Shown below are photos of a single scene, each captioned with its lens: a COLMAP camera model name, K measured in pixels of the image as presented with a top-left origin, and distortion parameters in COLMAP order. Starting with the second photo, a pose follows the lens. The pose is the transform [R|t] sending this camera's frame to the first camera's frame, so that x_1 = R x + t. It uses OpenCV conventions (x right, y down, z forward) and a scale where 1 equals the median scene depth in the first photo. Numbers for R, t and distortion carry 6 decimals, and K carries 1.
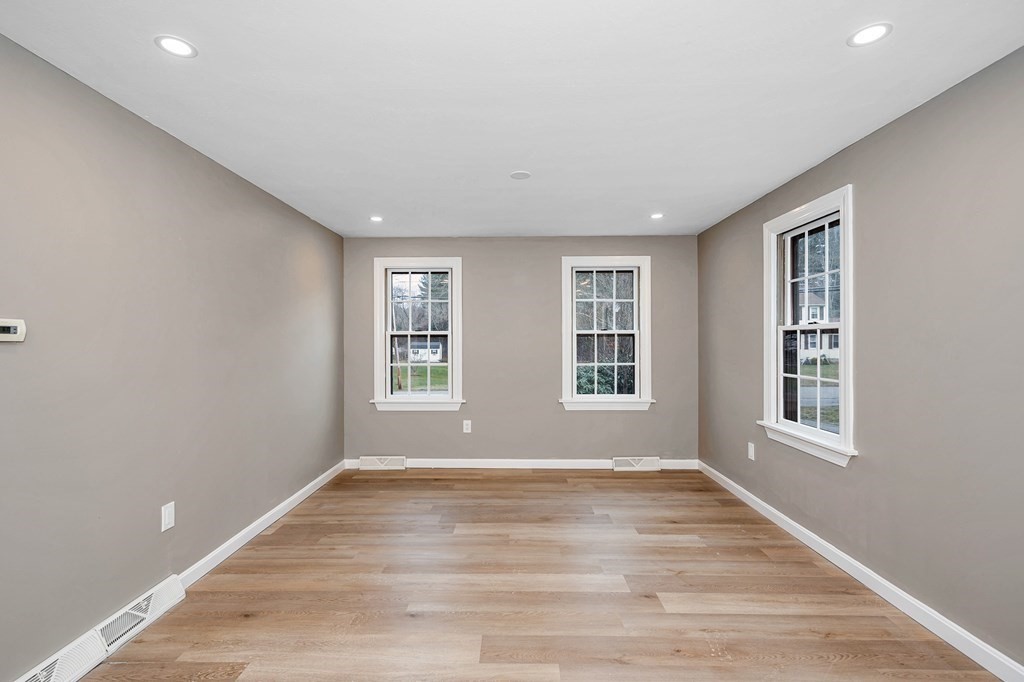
lens RADIAL K [[478.4, 0, 515.1], [0, 478.4, 338.5], [0, 0, 1]] dist [0.002426, -0.000159]
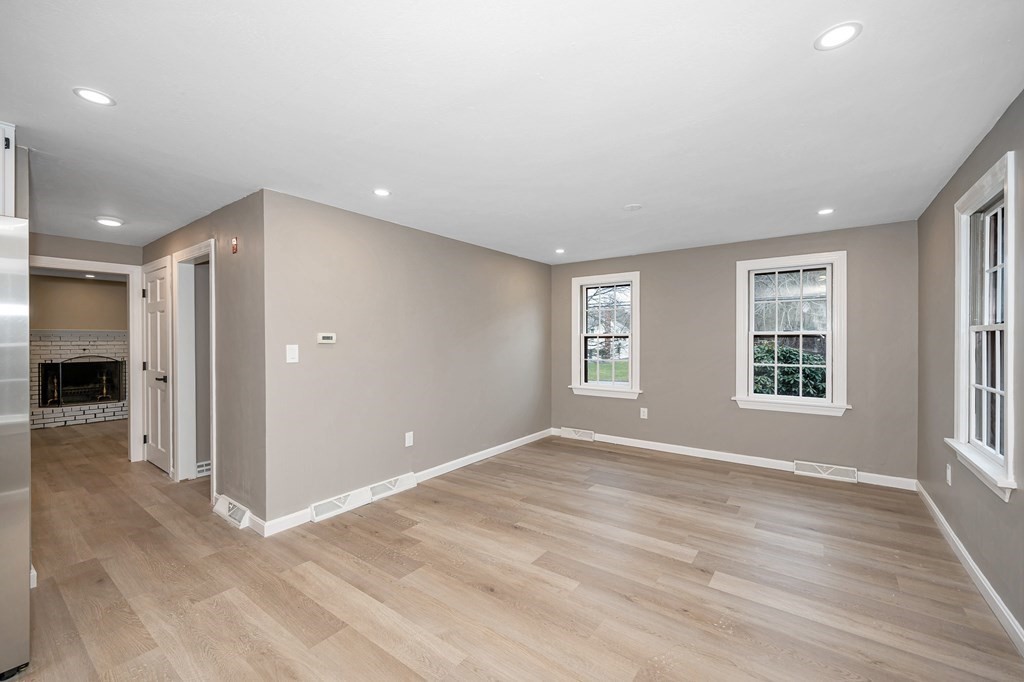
lens RADIAL K [[412.8, 0, 518.5], [0, 412.8, 340.8], [0, 0, 1]] dist [0.000803, 0.000995]
pose [[0.823893, 0.003039, -0.566737, 0.294358], [0.002000, 0.999964, 0.008269, -0.007900], [0.566741, -0.007946, 0.823857, -0.028866]]
